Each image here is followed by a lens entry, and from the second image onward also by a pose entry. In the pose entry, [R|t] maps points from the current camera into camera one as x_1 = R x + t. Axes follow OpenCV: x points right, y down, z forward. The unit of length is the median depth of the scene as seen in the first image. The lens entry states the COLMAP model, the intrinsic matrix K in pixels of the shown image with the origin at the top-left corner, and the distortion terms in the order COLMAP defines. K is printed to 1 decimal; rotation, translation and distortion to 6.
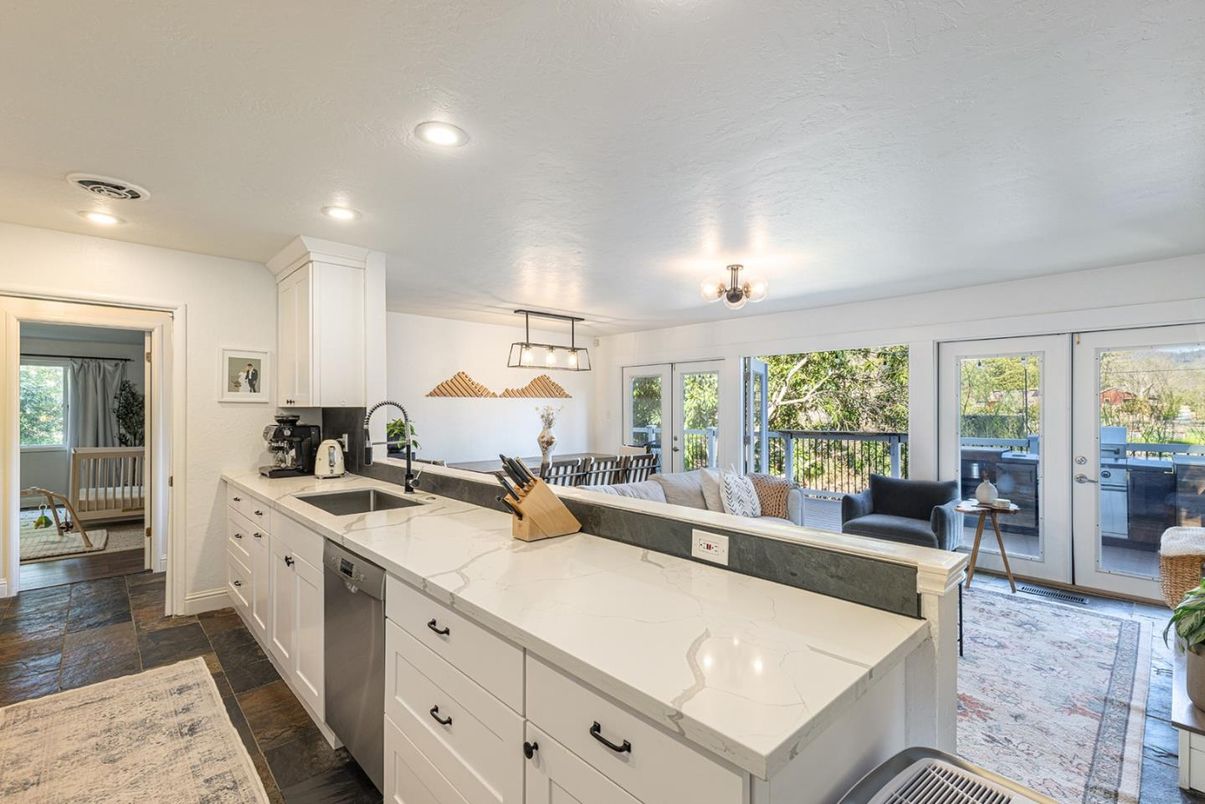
lens RADIAL K [[541.3, 0, 602.5], [0, 541.3, 402.0], [0, 0, 1]] dist [0.000344, 0.000496]
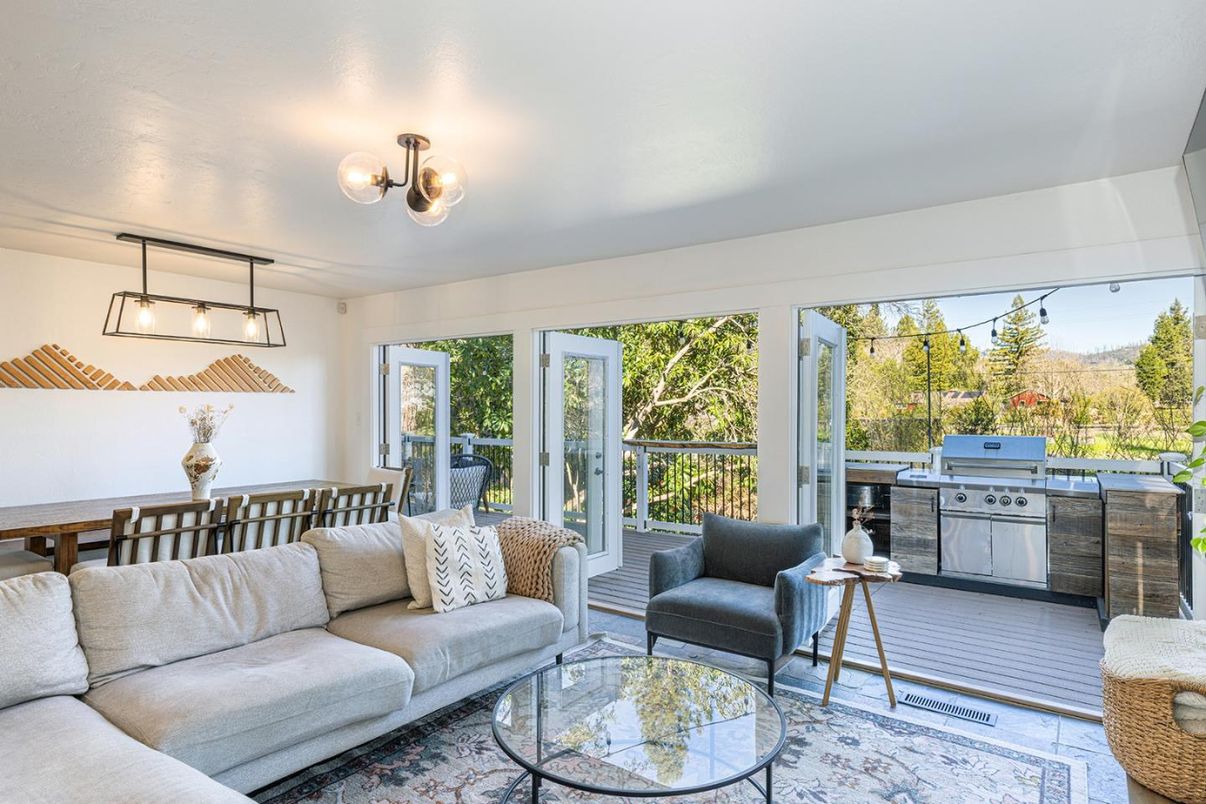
lens RADIAL K [[668.2, 0, 603.0], [0, 668.2, 402.0], [0, 0, 1]] dist [0.004448, 0.000307]
pose [[0.981907, 0.005652, 0.189277, 0.201460], [-0.005750, 0.999983, -0.000034, 0.001774], [-0.189275, -0.001055, 0.981924, 0.217877]]
